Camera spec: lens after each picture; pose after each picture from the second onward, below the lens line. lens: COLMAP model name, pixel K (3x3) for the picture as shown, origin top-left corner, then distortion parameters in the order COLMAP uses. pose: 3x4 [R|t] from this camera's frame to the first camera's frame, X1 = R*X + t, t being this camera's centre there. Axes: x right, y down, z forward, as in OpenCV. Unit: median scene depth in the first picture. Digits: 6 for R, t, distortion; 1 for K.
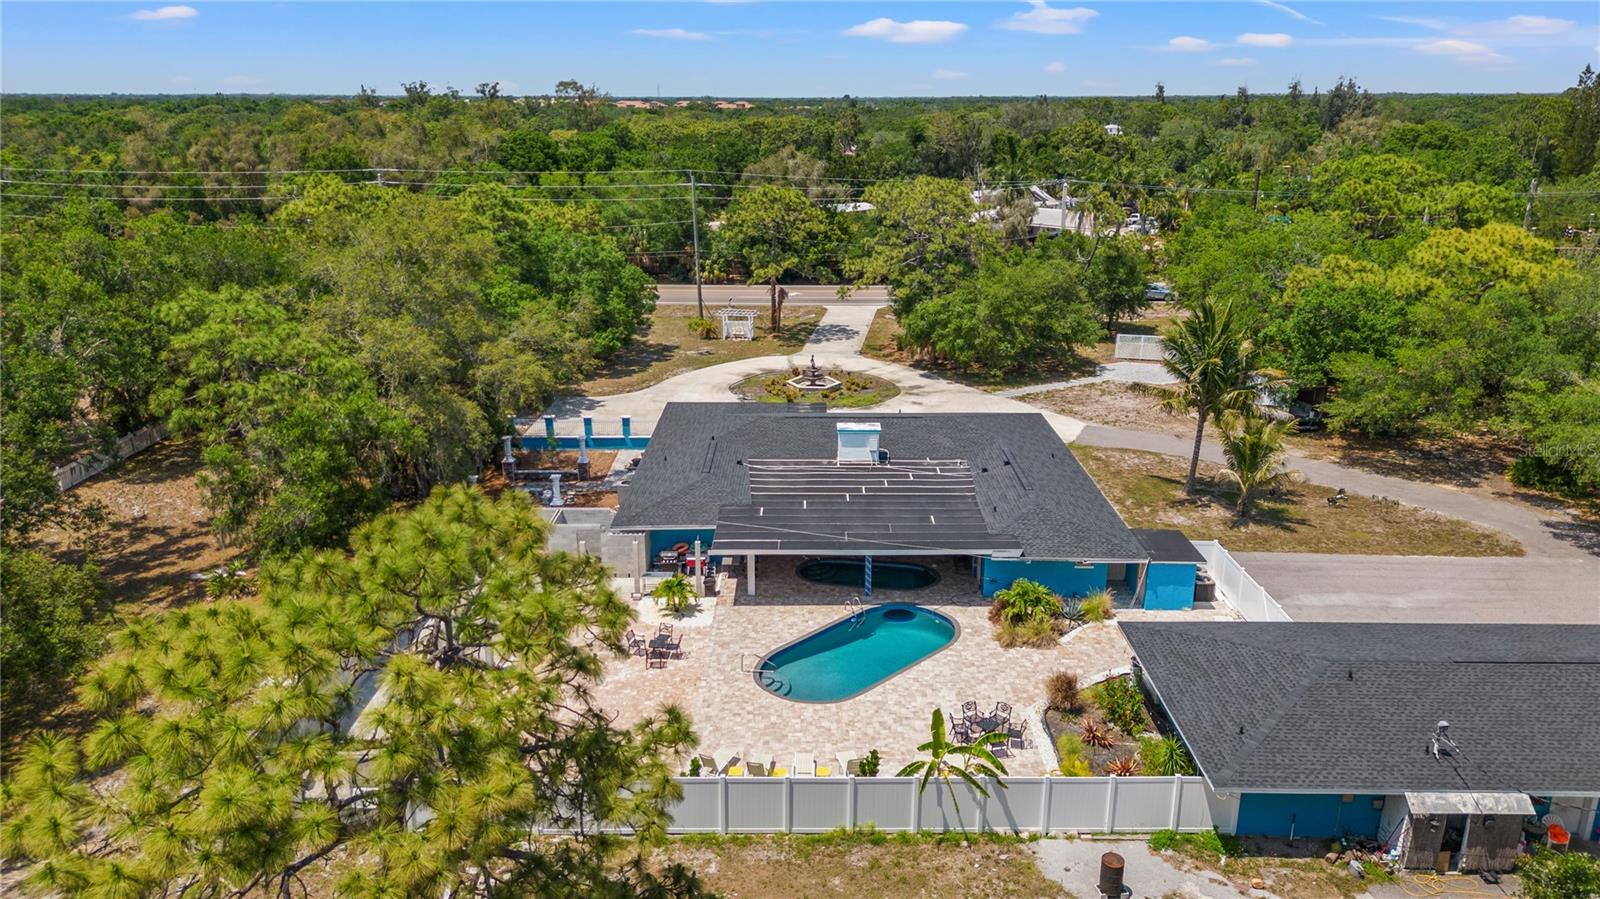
lens RADIAL K [[1138.9, 0, 800.0], [0, 1138.9, 449.5], [0, 0, 1]] dist [0.069255, -0.063627]
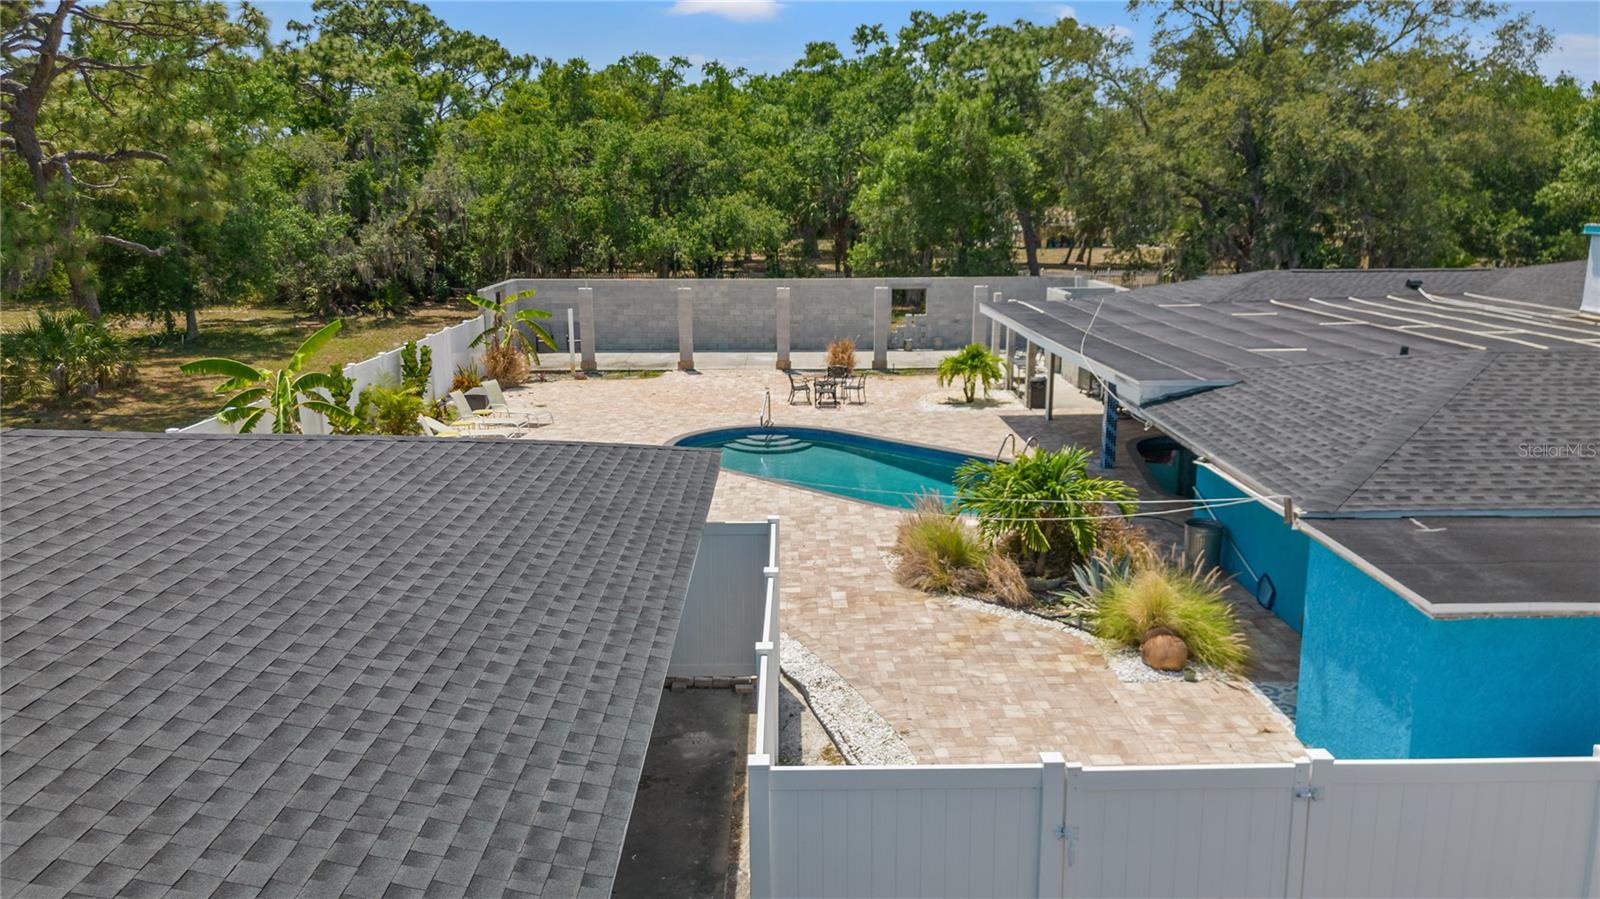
lens RADIAL K [[1171.1, 0, 800.0], [0, 1171.1, 449.5], [0, 0, 1]] dist [0.063735, -0.066189]
pose [[-0.005363, 0.215898, -0.976401, 0.499361], [-0.291411, 0.933698, 0.208057, 0.054082], [0.956583, 0.285650, 0.057908, 0.799793]]
